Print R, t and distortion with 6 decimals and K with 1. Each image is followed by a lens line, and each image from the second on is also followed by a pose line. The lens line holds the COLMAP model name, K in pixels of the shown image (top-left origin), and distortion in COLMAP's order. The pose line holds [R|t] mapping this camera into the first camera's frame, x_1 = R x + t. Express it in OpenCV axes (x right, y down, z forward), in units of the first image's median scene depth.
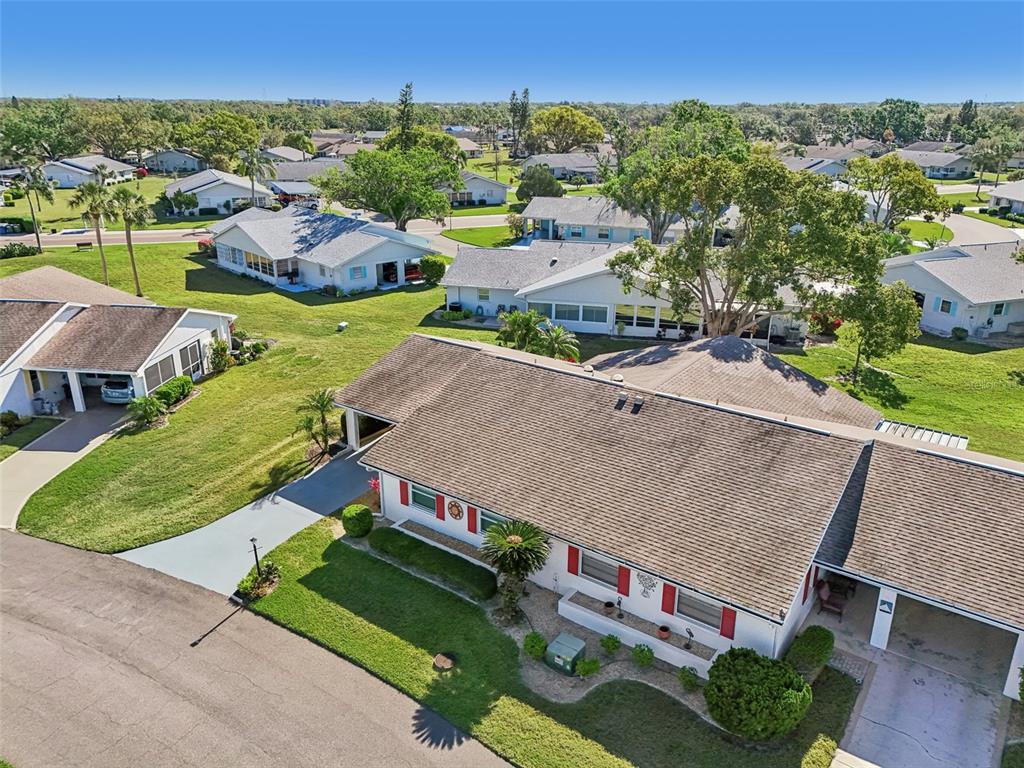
lens RADIAL K [[760.4, 0, 522.1], [0, 760.4, 357.9], [0, 0, 1]] dist [0.065027, -0.042534]
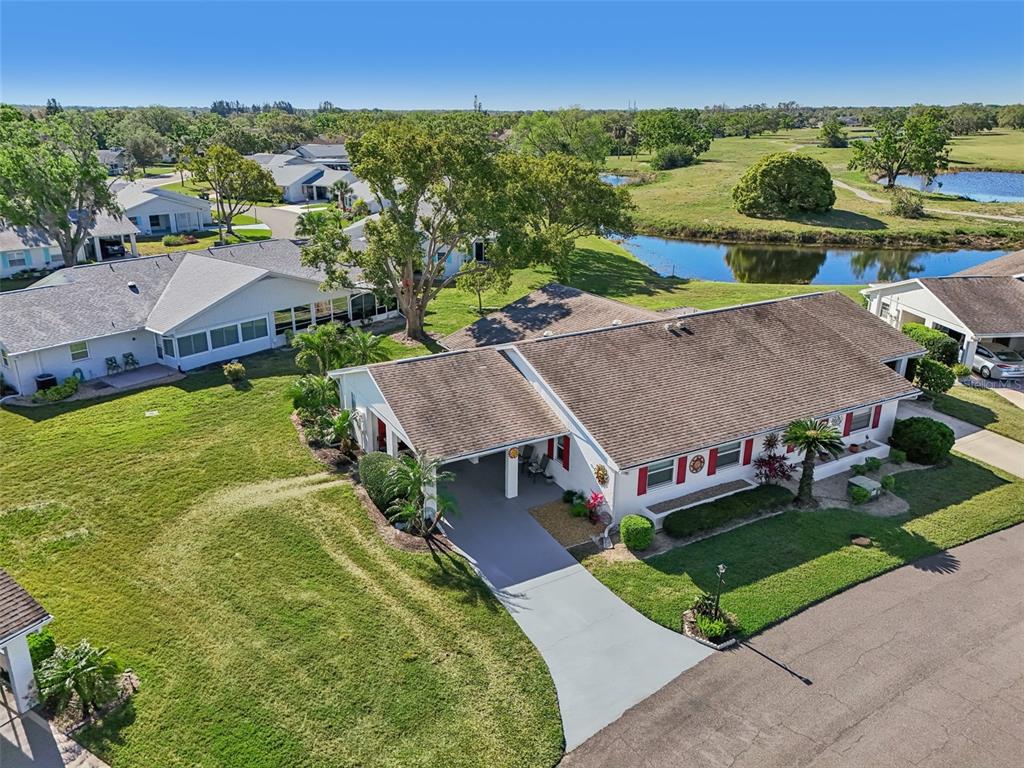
lens RADIAL K [[760.4, 0, 504.1], [0, 760.4, 343.5], [0, 0, 1]] dist [0.065027, -0.042534]
pose [[0.426384, -0.268110, 0.863894, -0.994784], [0.285097, 0.946217, 0.152947, -0.177274], [-0.858438, 0.181080, 0.479889, 0.661623]]
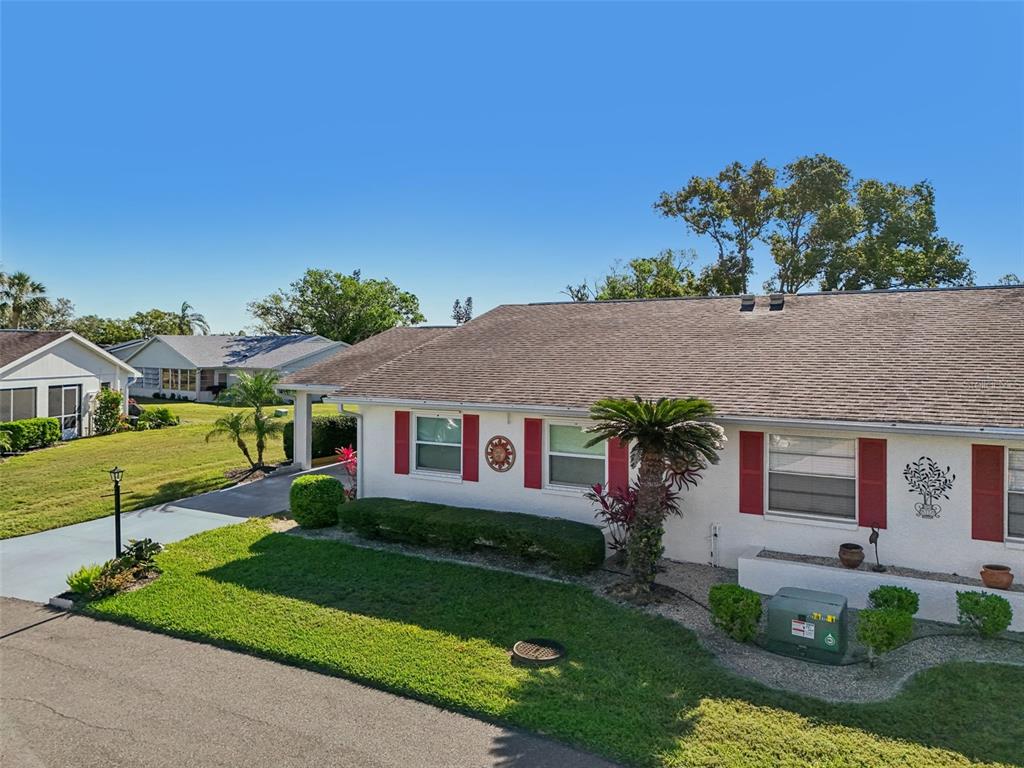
lens RADIAL K [[760.4, 0, 522.5], [0, 760.4, 338.7], [0, 0, 1]] dist [0.065027, -0.042534]
pose [[0.995895, 0.000431, 0.090514, -0.115710], [0.029632, 0.943333, -0.330522, 0.290195], [-0.085527, 0.331847, 0.939448, 0.418608]]
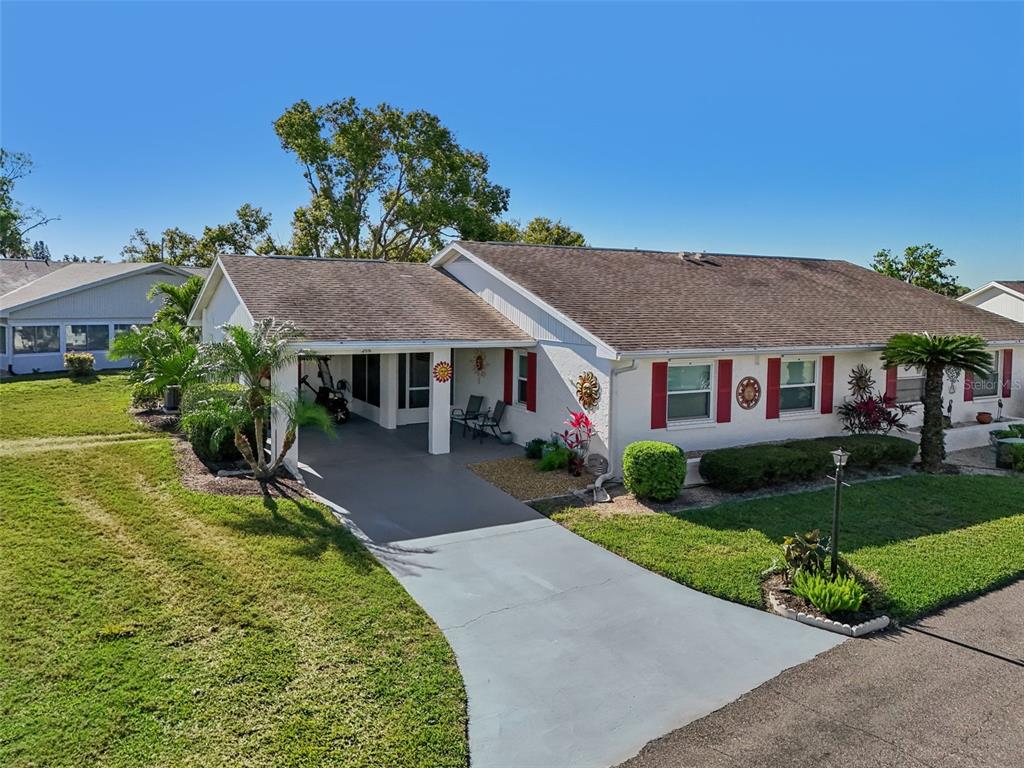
lens RADIAL K [[760.4, 0, 510.9], [0, 760.4, 343.8], [0, 0, 1]] dist [0.065027, -0.042534]
pose [[0.414359, -0.056273, 0.908372, -0.688364], [0.272613, 0.959933, -0.064887, 0.141848], [-0.868325, 0.274521, 0.413098, 0.853658]]
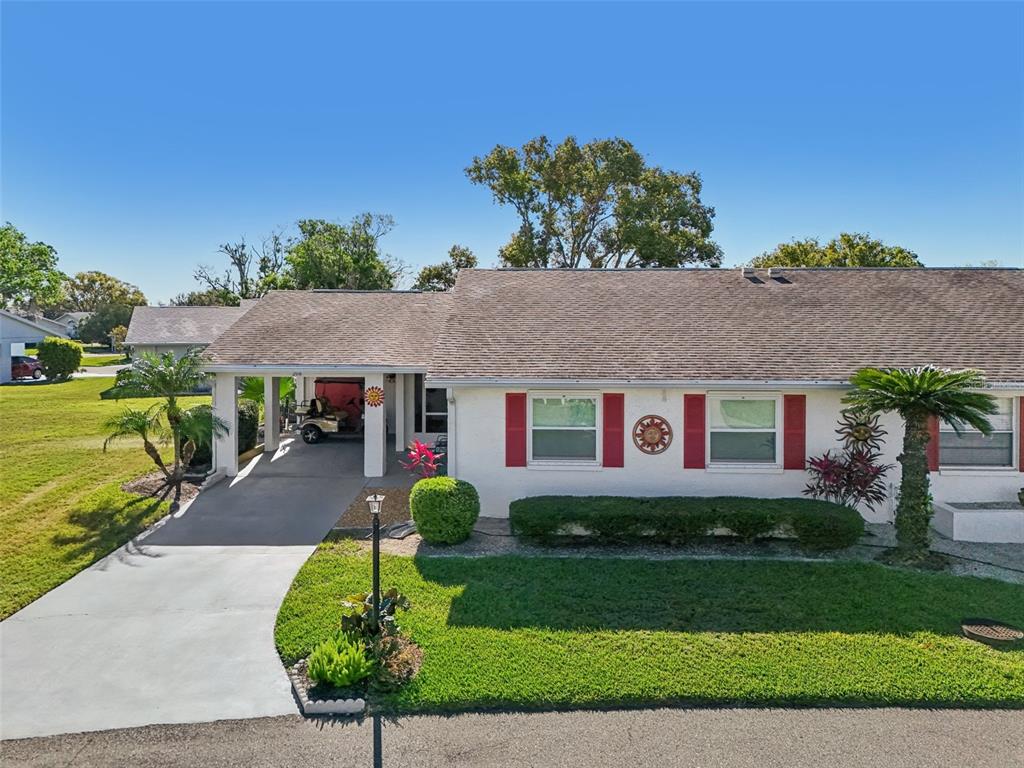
lens RADIAL K [[760.4, 0, 518.4], [0, 760.4, 330.9], [0, 0, 1]] dist [0.065027, -0.042534]
pose [[0.815096, -0.011175, 0.579219, -0.436526], [0.183960, 0.953061, -0.240486, 0.228086], [-0.549343, 0.302572, 0.778892, 0.593235]]
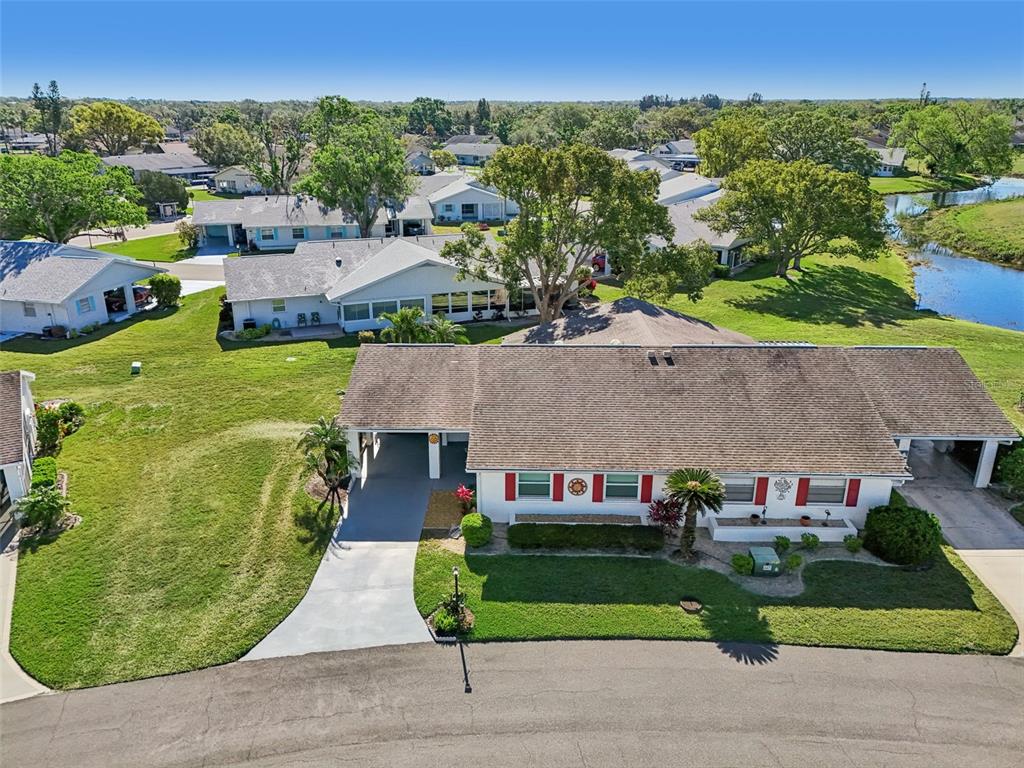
lens RADIAL K [[760.4, 0, 509.6], [0, 760.4, 344.5], [0, 0, 1]] dist [0.065027, -0.042534]
pose [[0.825624, -0.176721, 0.535831, -0.655707], [0.183038, 0.982212, 0.041910, -0.050765], [-0.533706, 0.063475, 0.843285, 0.145626]]
